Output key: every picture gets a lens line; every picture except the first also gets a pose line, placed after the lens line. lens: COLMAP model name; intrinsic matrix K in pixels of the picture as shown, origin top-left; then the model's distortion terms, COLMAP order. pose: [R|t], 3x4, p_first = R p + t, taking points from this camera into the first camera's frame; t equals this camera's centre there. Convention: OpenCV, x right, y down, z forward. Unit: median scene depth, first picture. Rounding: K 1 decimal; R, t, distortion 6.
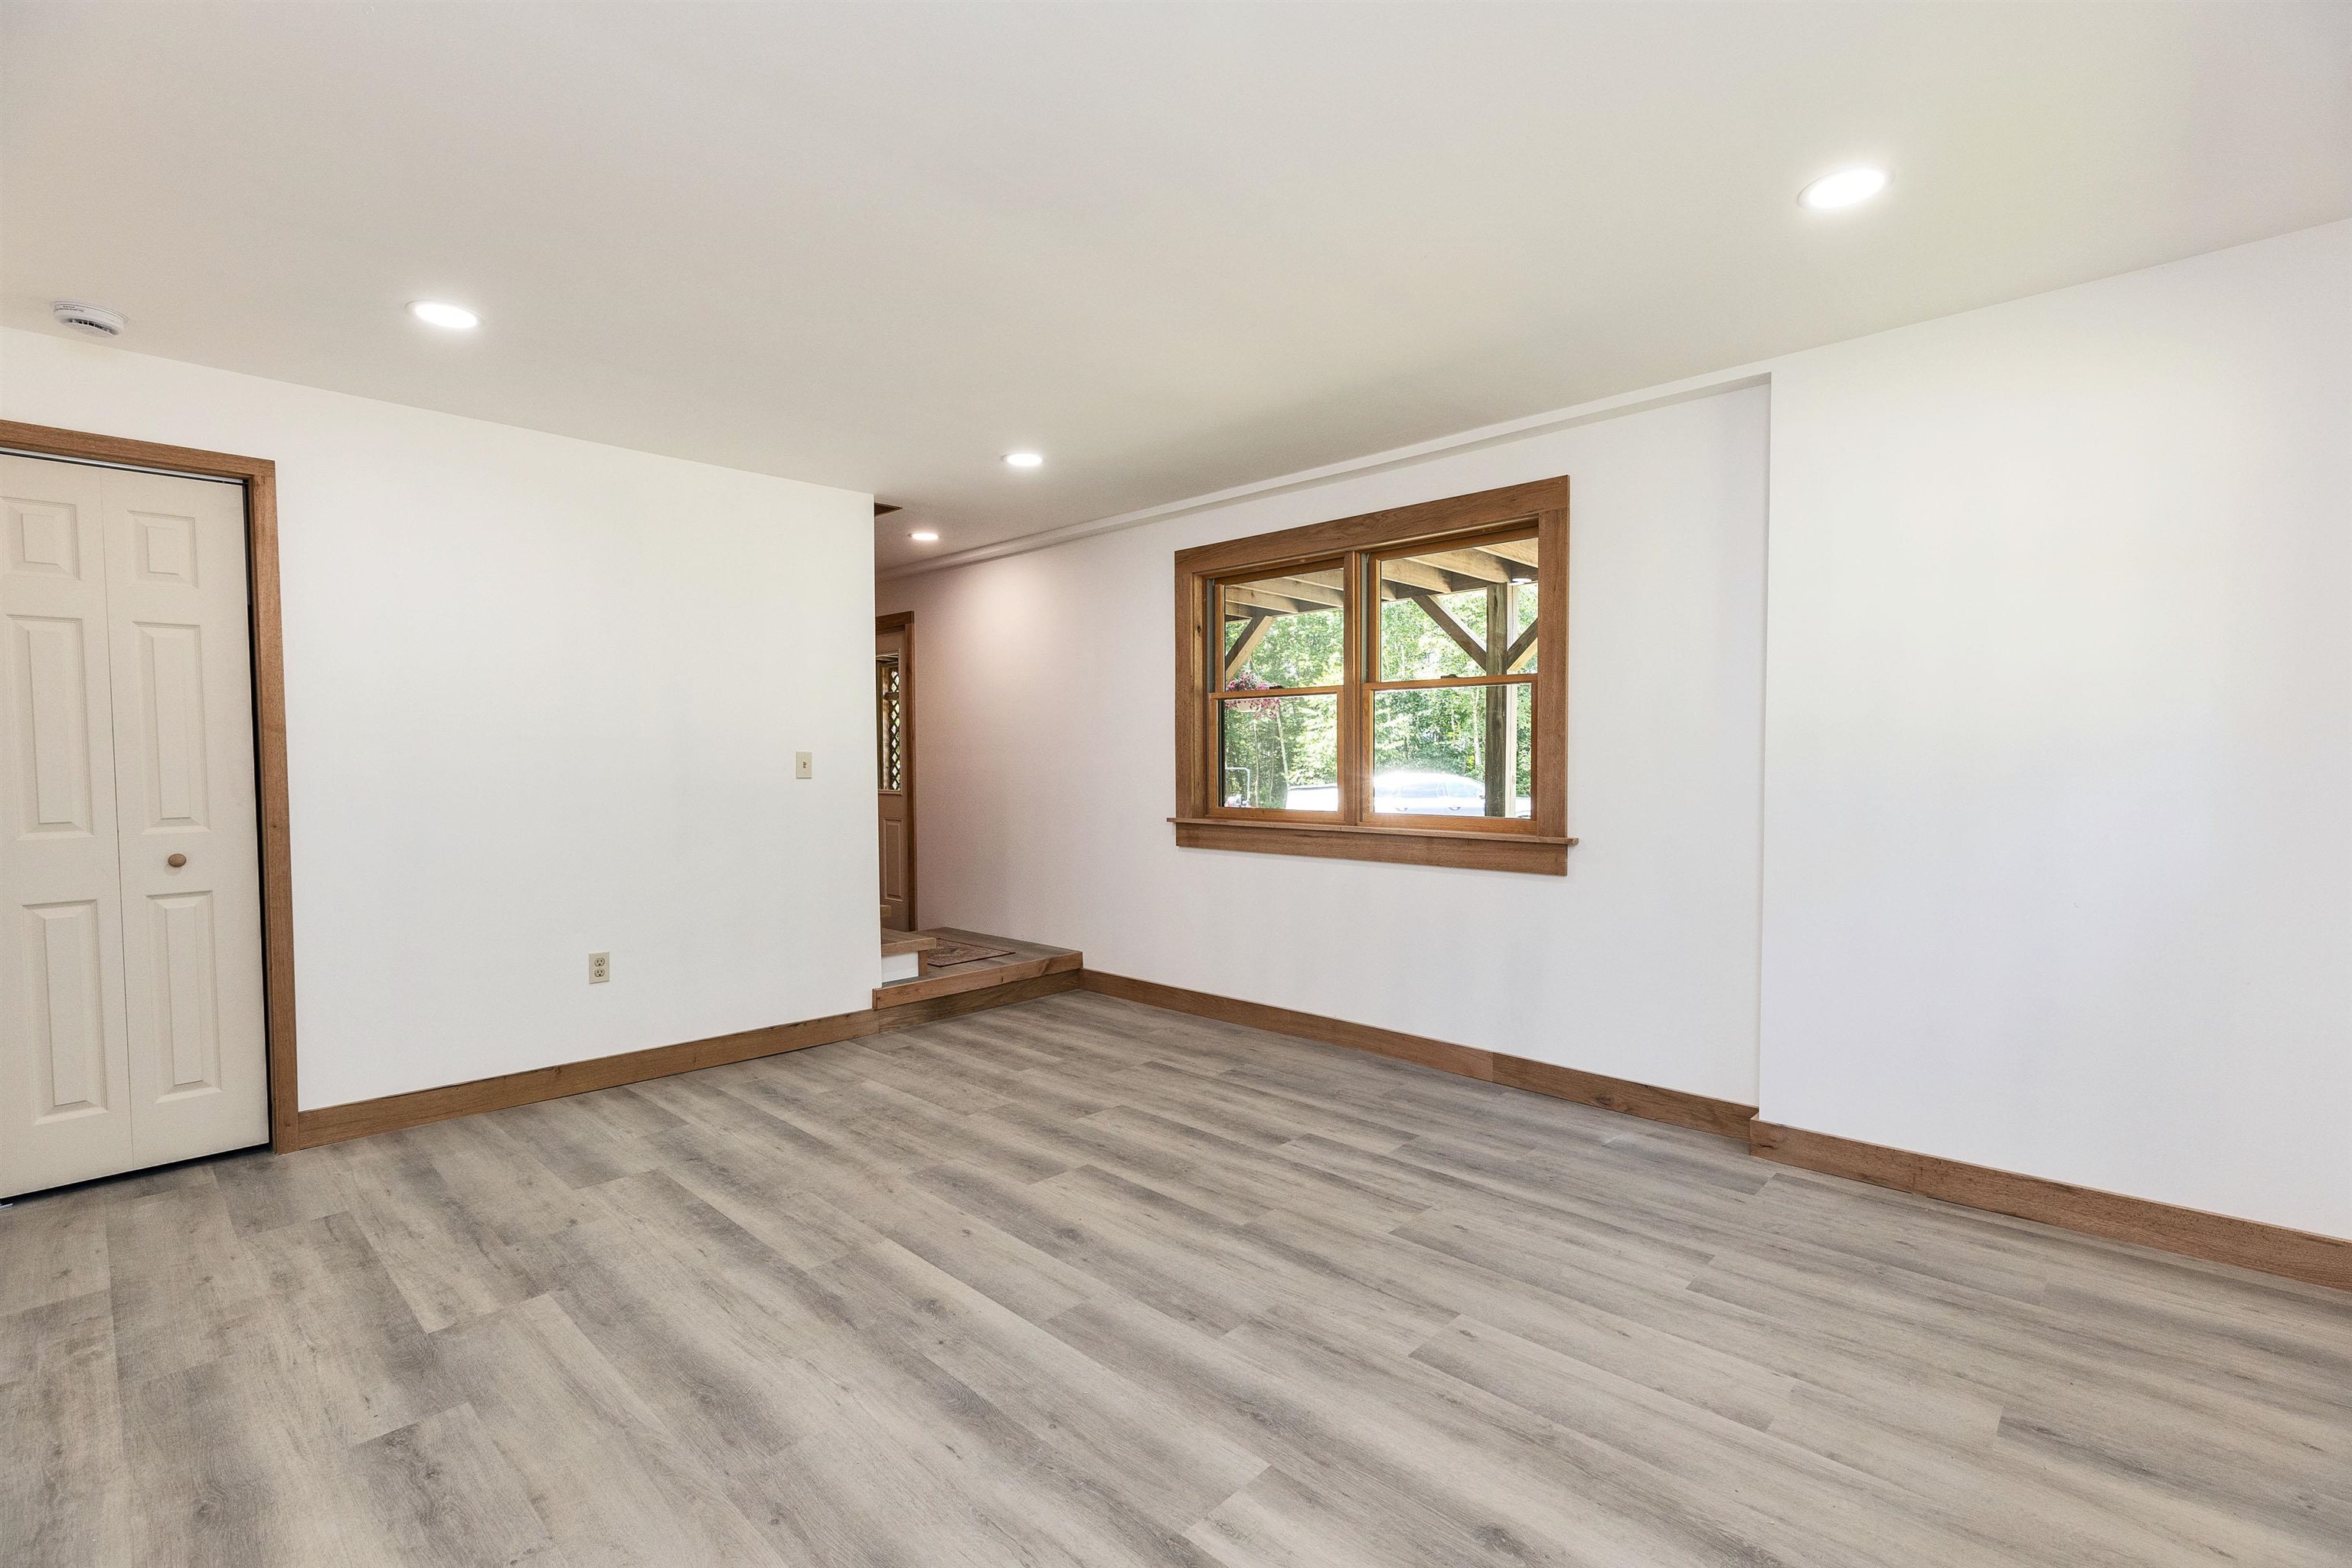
lens RADIAL K [[1051.5, 0, 1166.2], [0, 1051.5, 784.0], [0, 0, 1]] dist [0.005320, -0.001192]
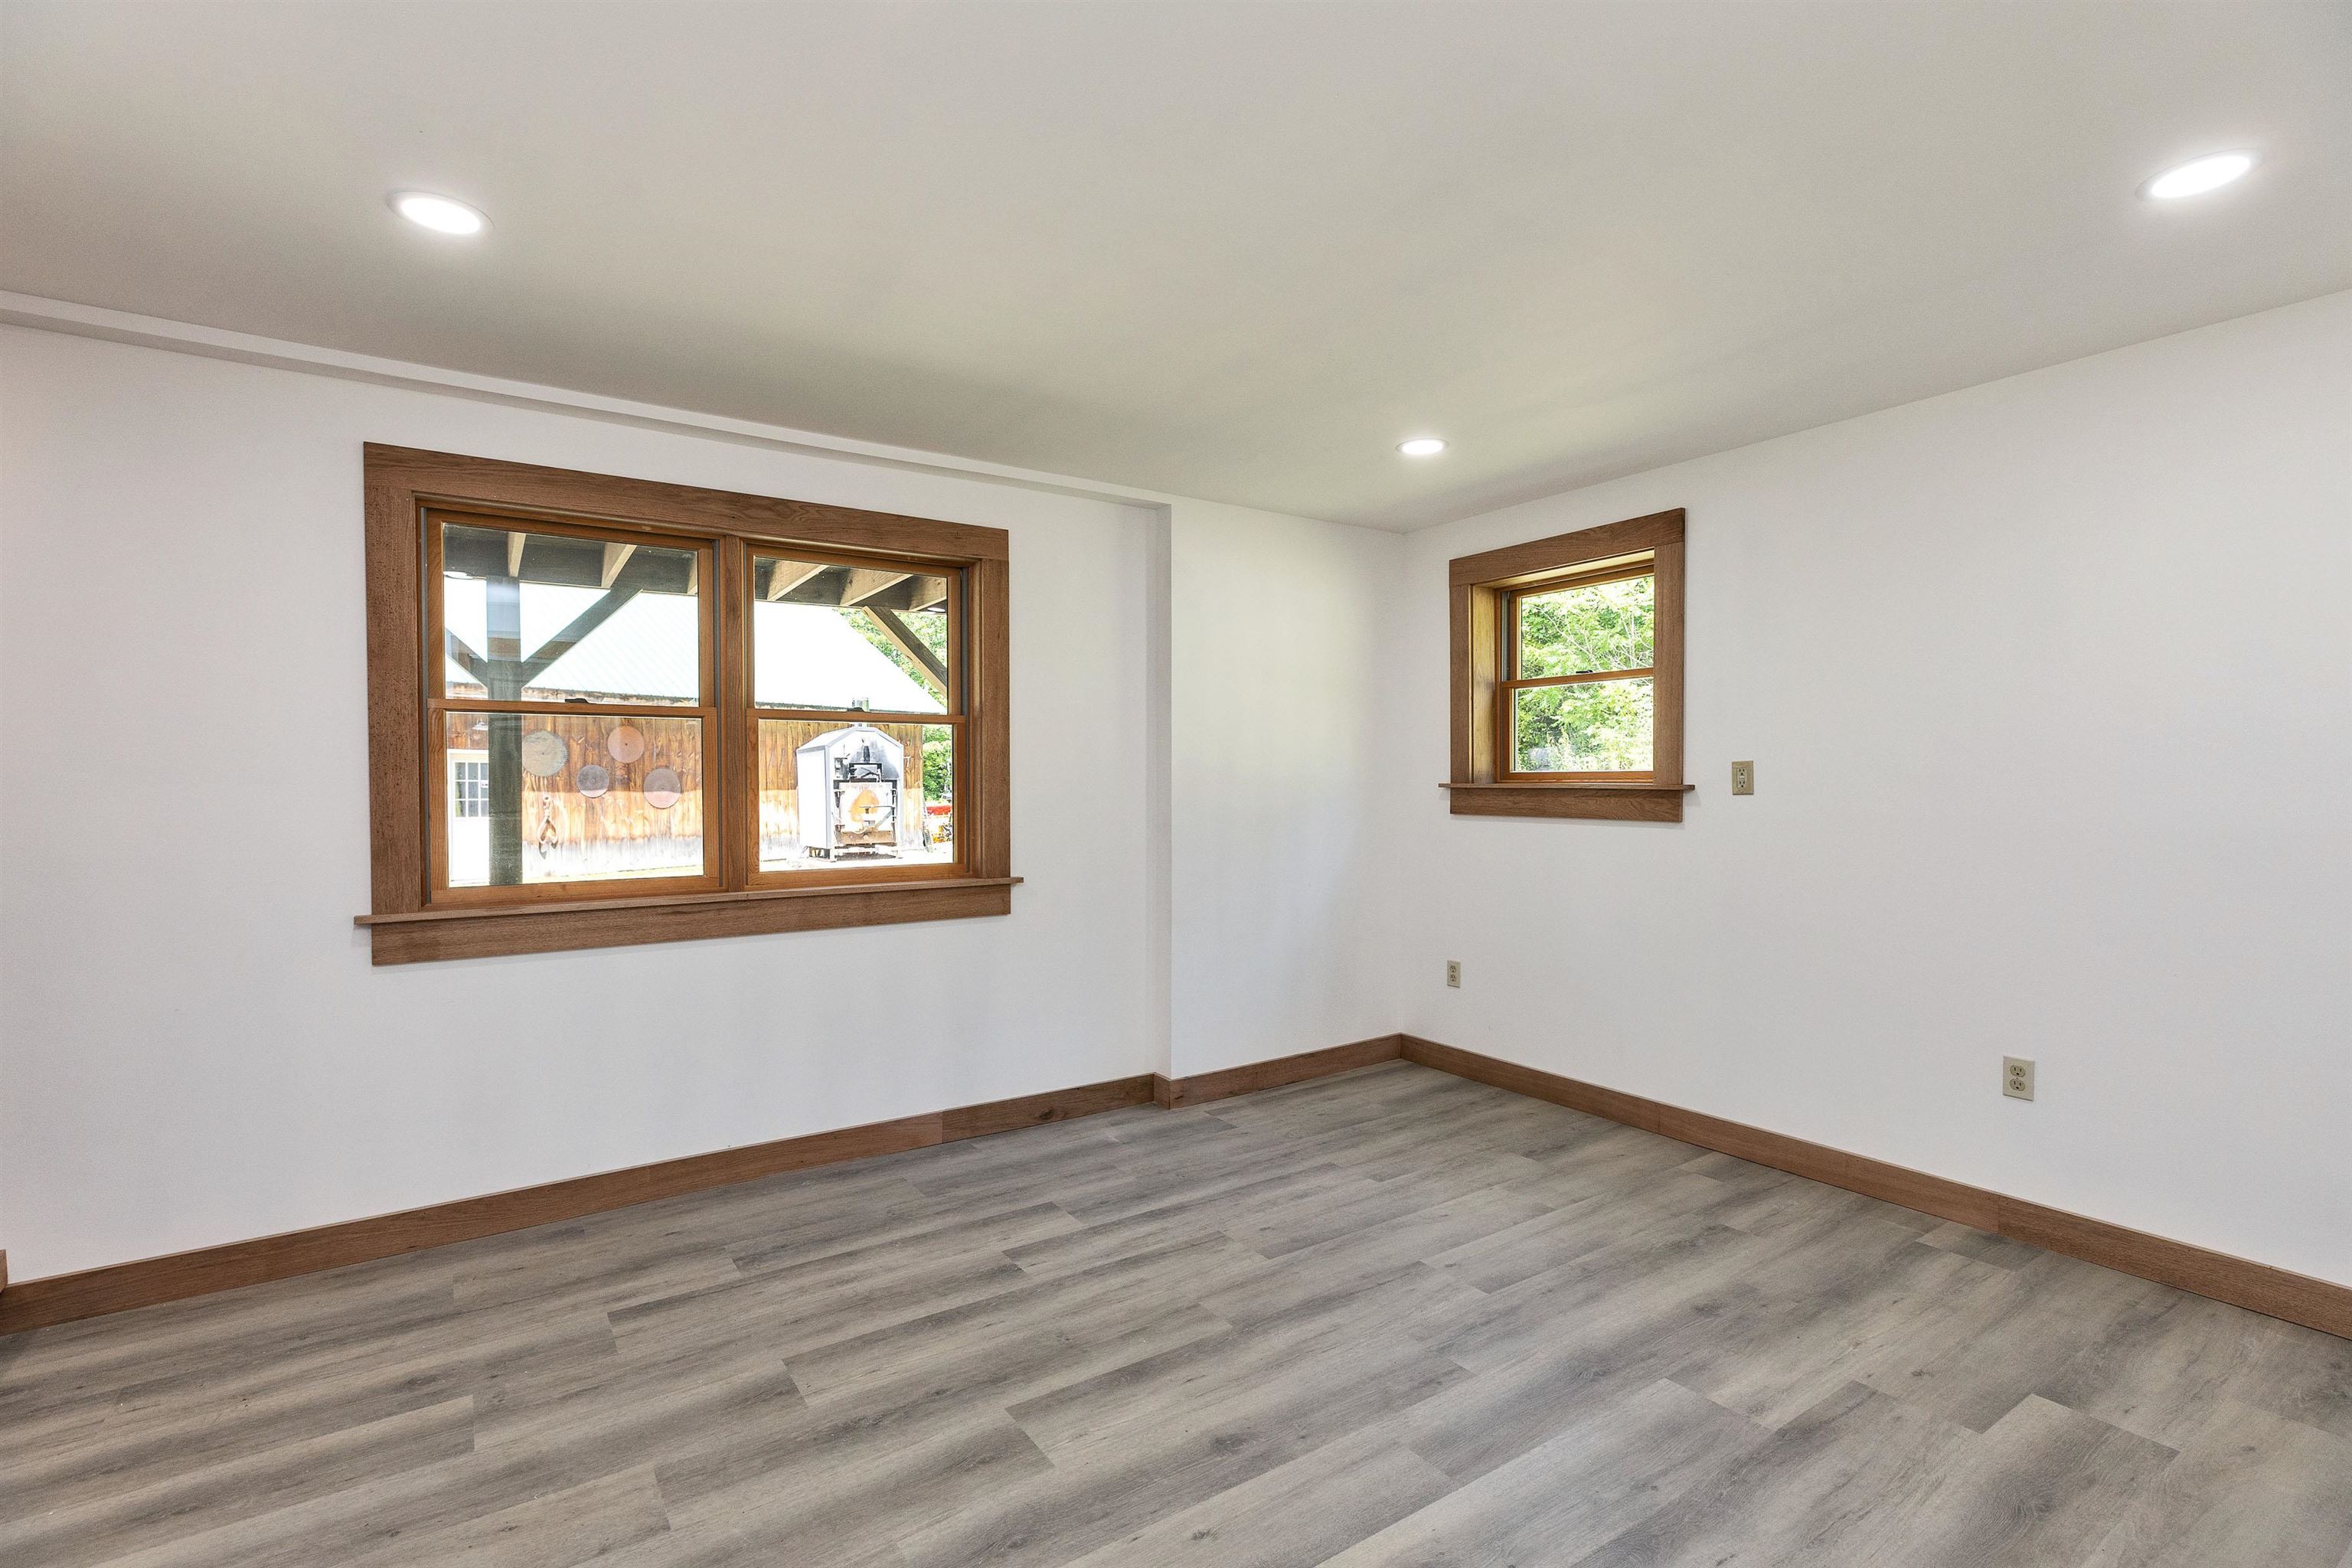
lens RADIAL K [[1051.5, 0, 1166.4], [0, 1051.5, 788.2], [0, 0, 1]] dist [0.005320, -0.001192]
pose [[0.222745, -0.004255, 0.974867, -0.685626], [0.028096, 0.999603, -0.002057, -0.034707], [-0.974472, 0.027848, 0.222776, 0.705621]]
